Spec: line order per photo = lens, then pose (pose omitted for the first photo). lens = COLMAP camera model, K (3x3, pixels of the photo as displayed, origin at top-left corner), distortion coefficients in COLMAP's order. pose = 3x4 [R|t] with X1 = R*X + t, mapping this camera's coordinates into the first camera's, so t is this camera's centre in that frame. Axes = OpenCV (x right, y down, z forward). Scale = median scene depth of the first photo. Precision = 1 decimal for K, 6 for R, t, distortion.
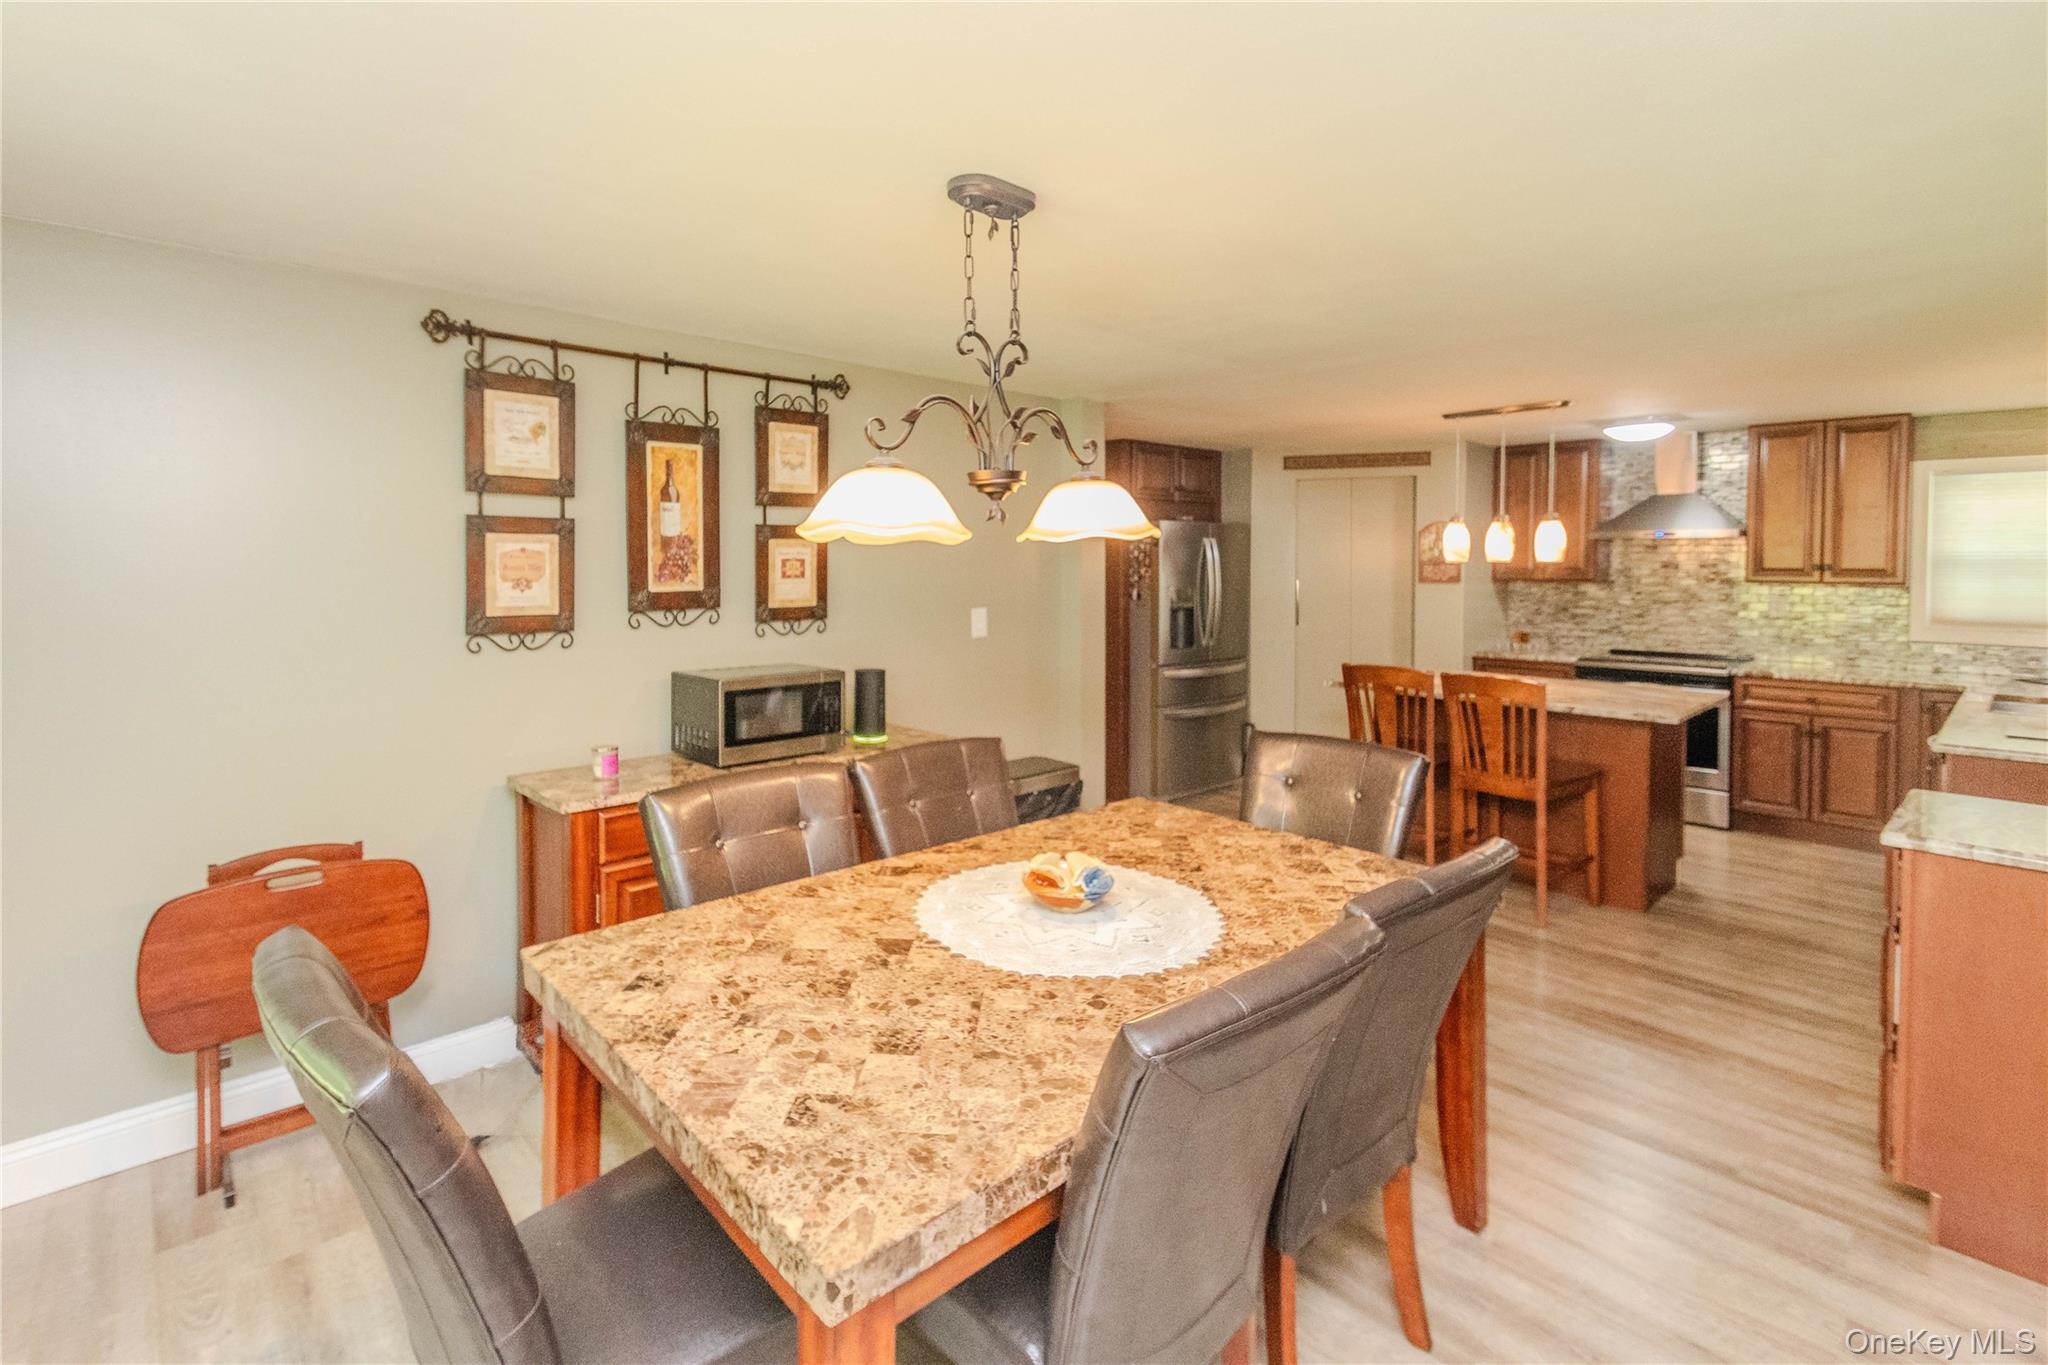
lens RADIAL K [[949.9, 0, 1016.8], [0, 949.9, 585.6], [0, 0, 1]] dist [-0.001041, -0.000776]
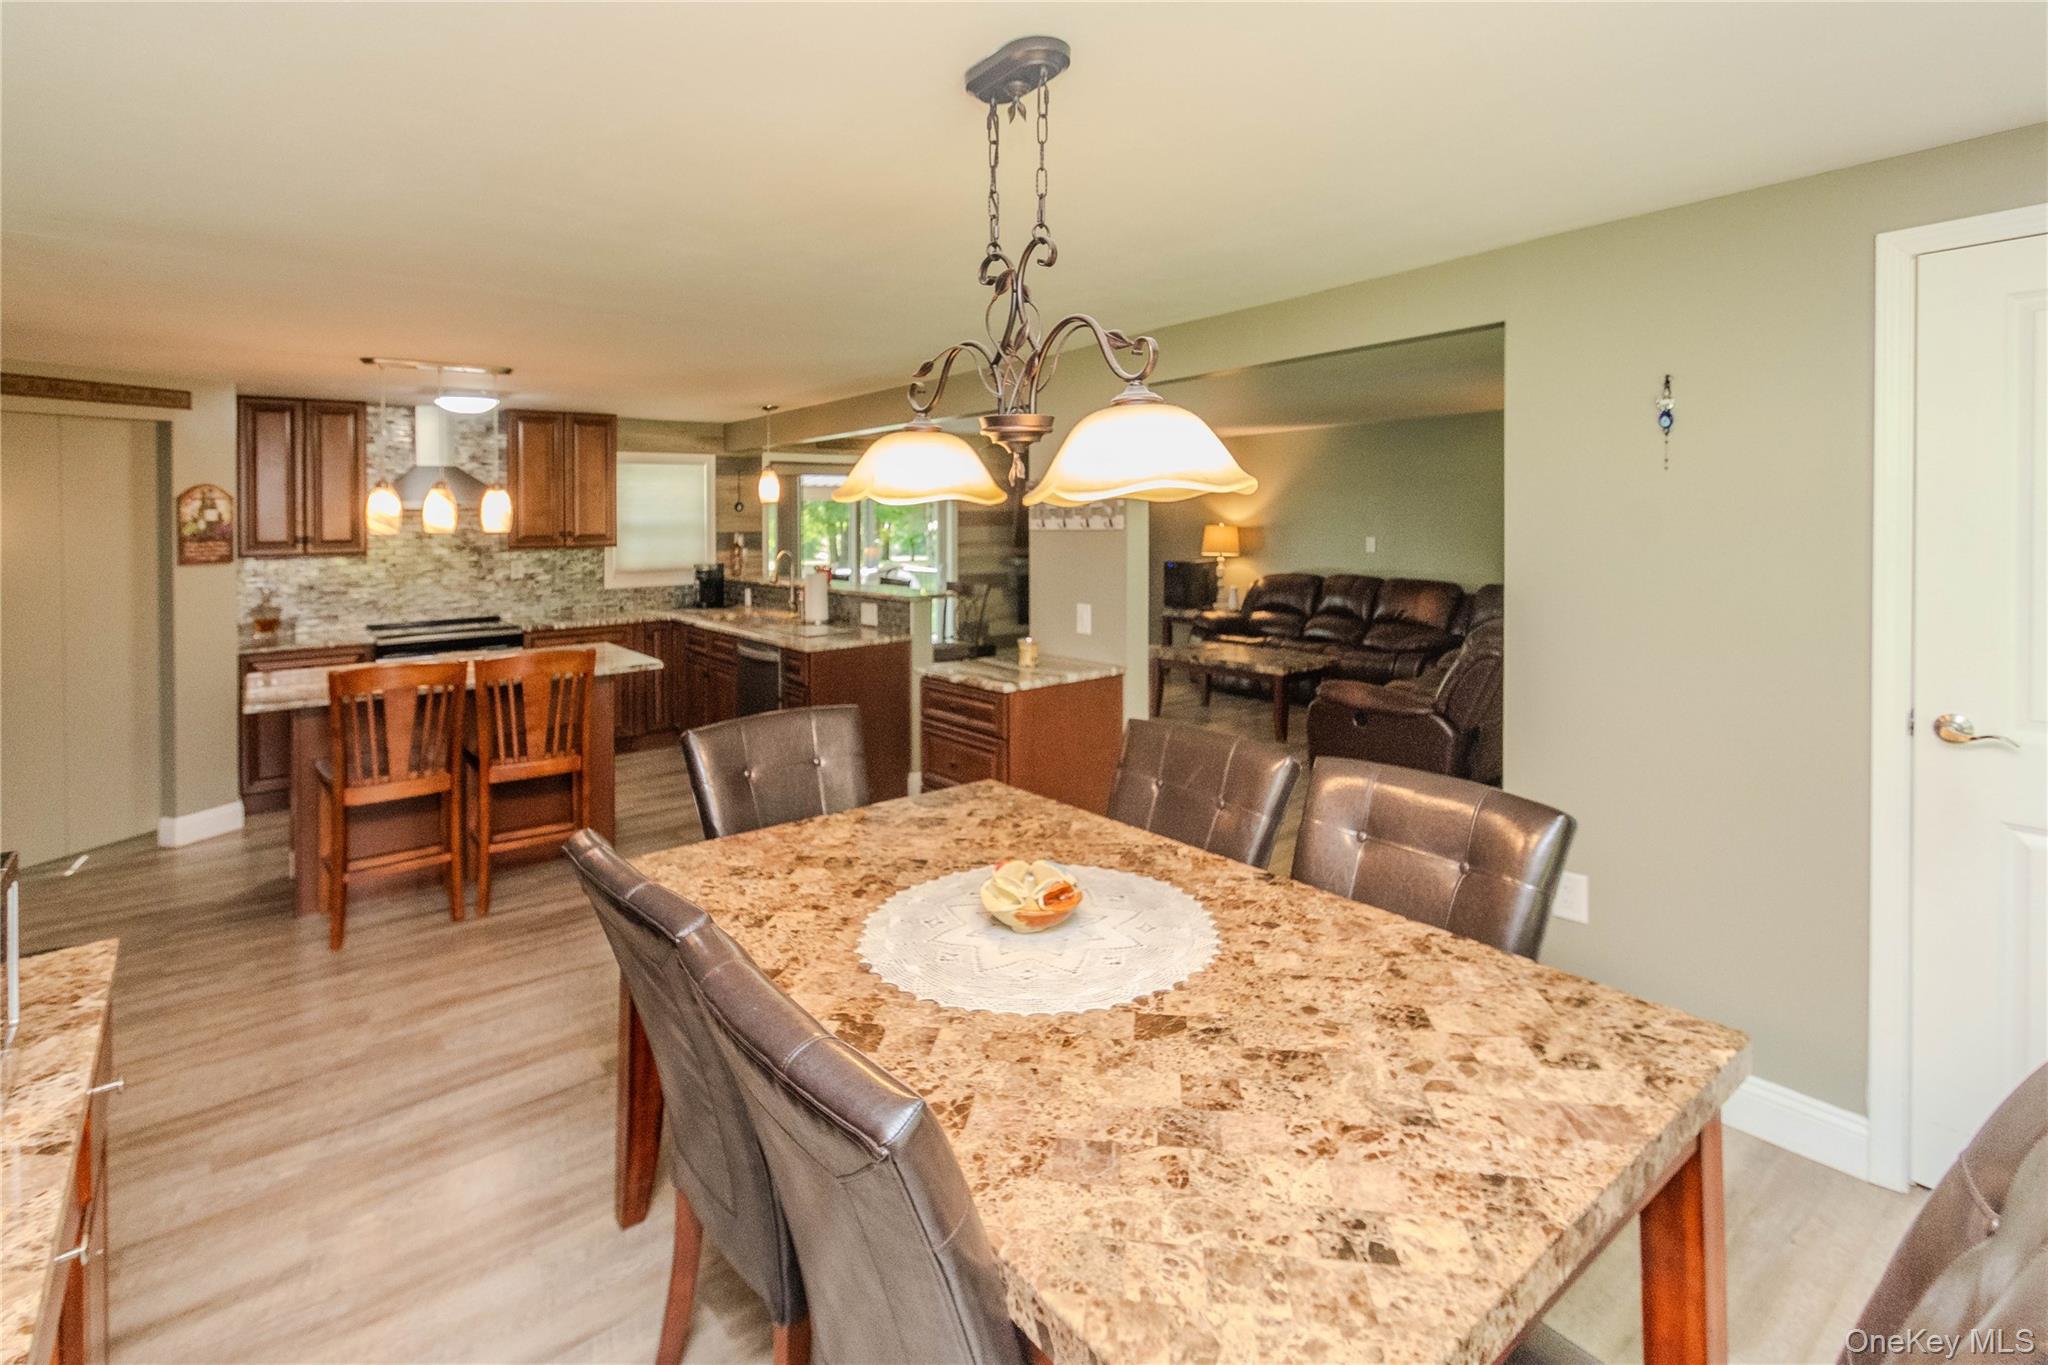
lens RADIAL K [[963.0, 0, 966.3], [0, 963.0, 517.9], [0, 0, 1]] dist [0.001127, -0.000480]
pose [[0.103513, -0.001596, 0.994627, -0.924500], [0.045861, 0.998943, -0.003170, -0.034587], [-0.993570, 0.045942, 0.103476, 1.063570]]
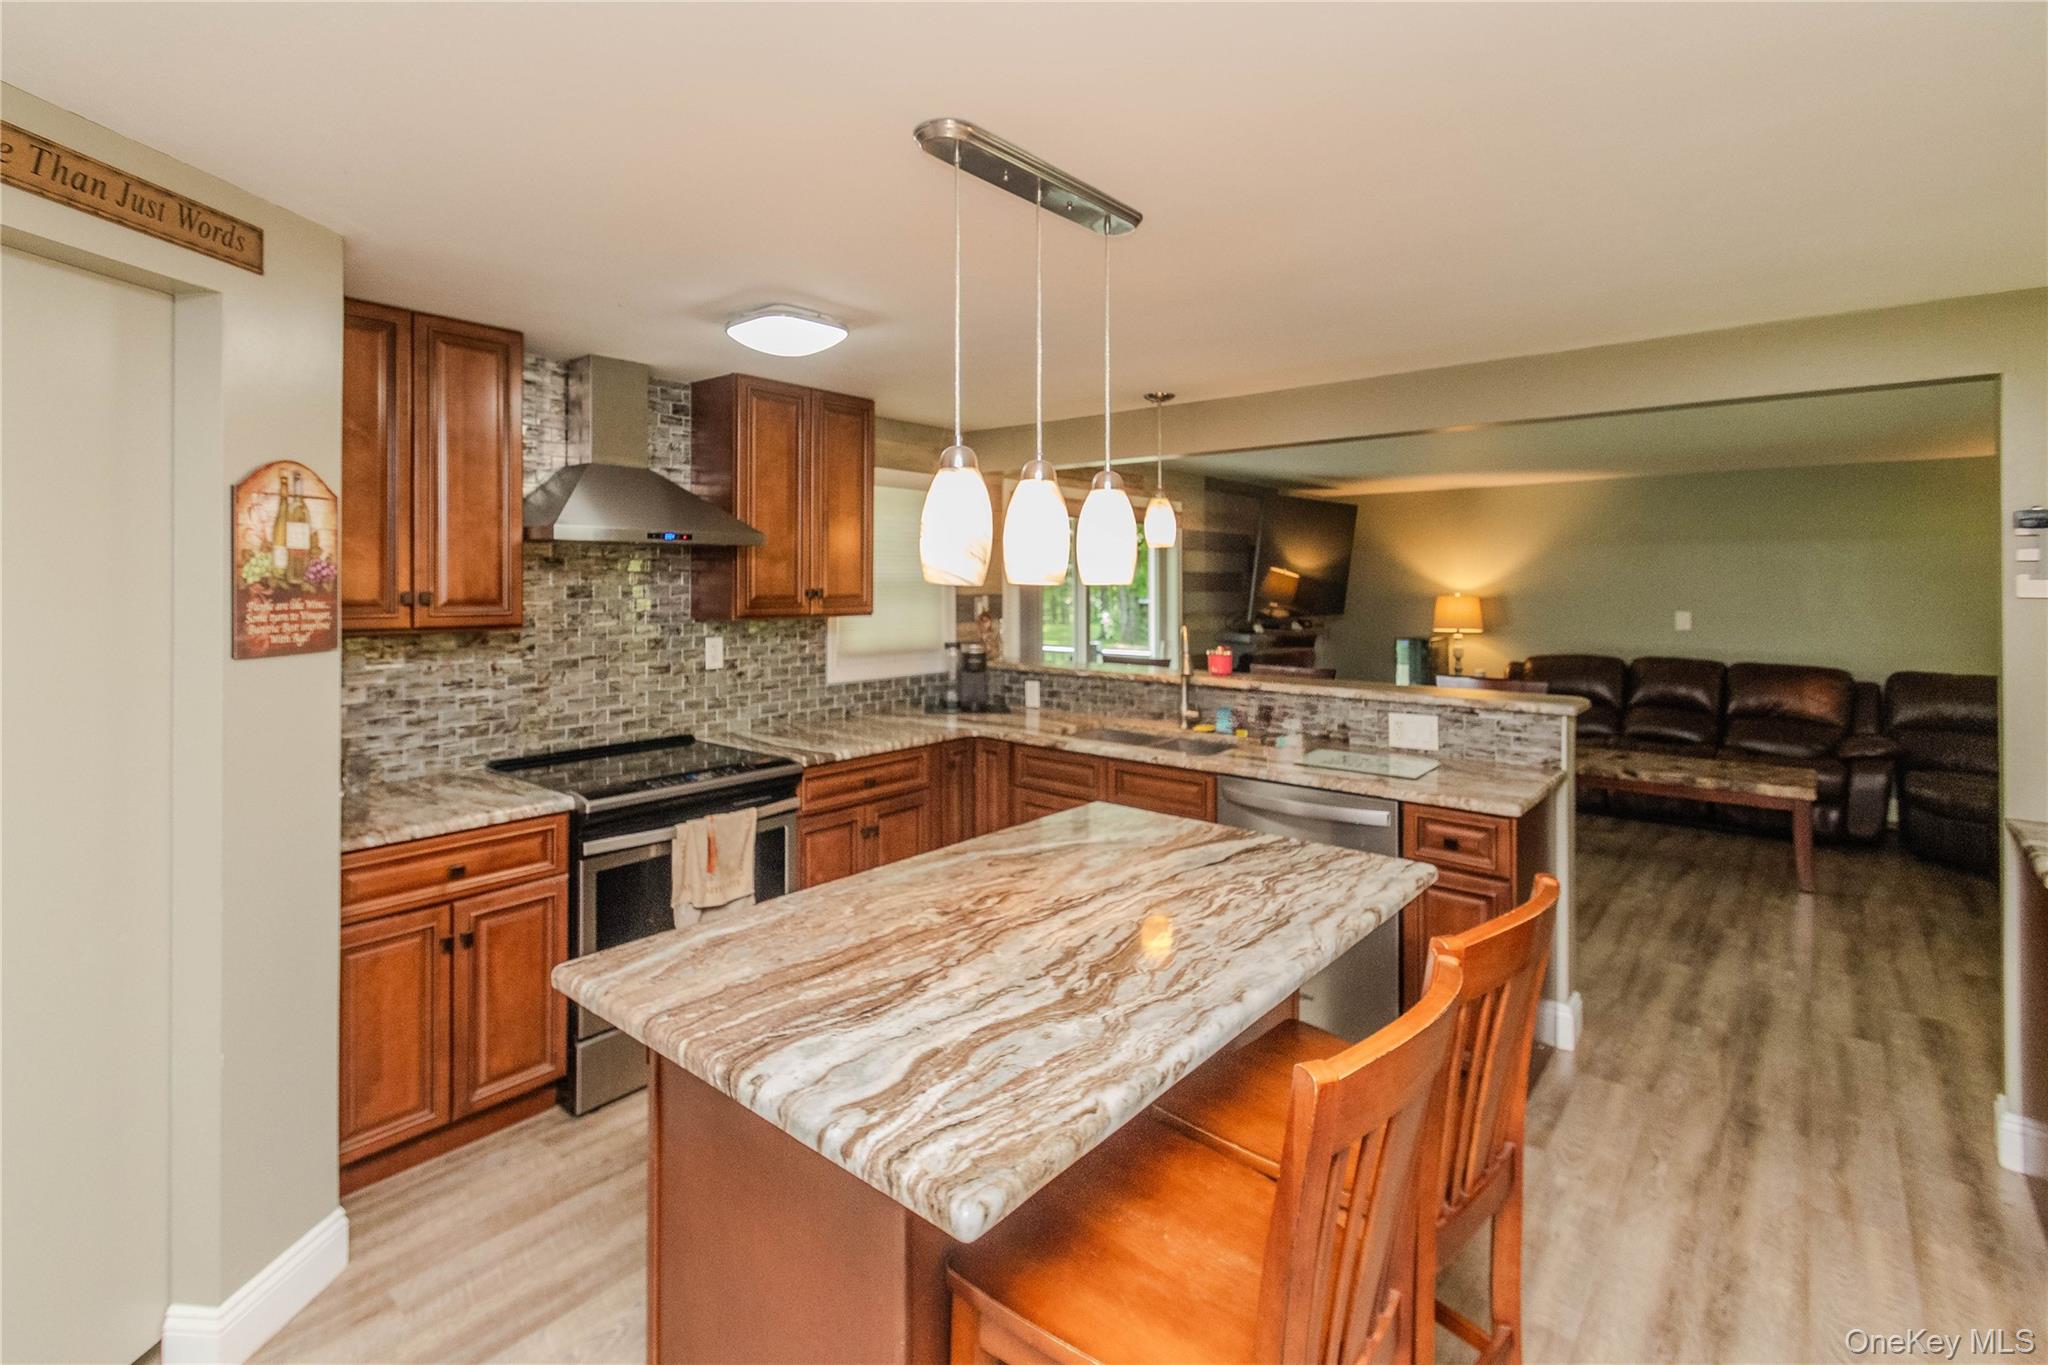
lens RADIAL K [[963.0, 0, 959.7], [0, 963.0, 580.6], [0, 0, 1]] dist [0.013956, -0.000075]
pose [[-0.098966, 0.003334, 0.995085, 0.344854], [0.029776, 0.999557, -0.000388, -0.072524], [-0.994645, 0.029591, -0.099022, 2.797113]]
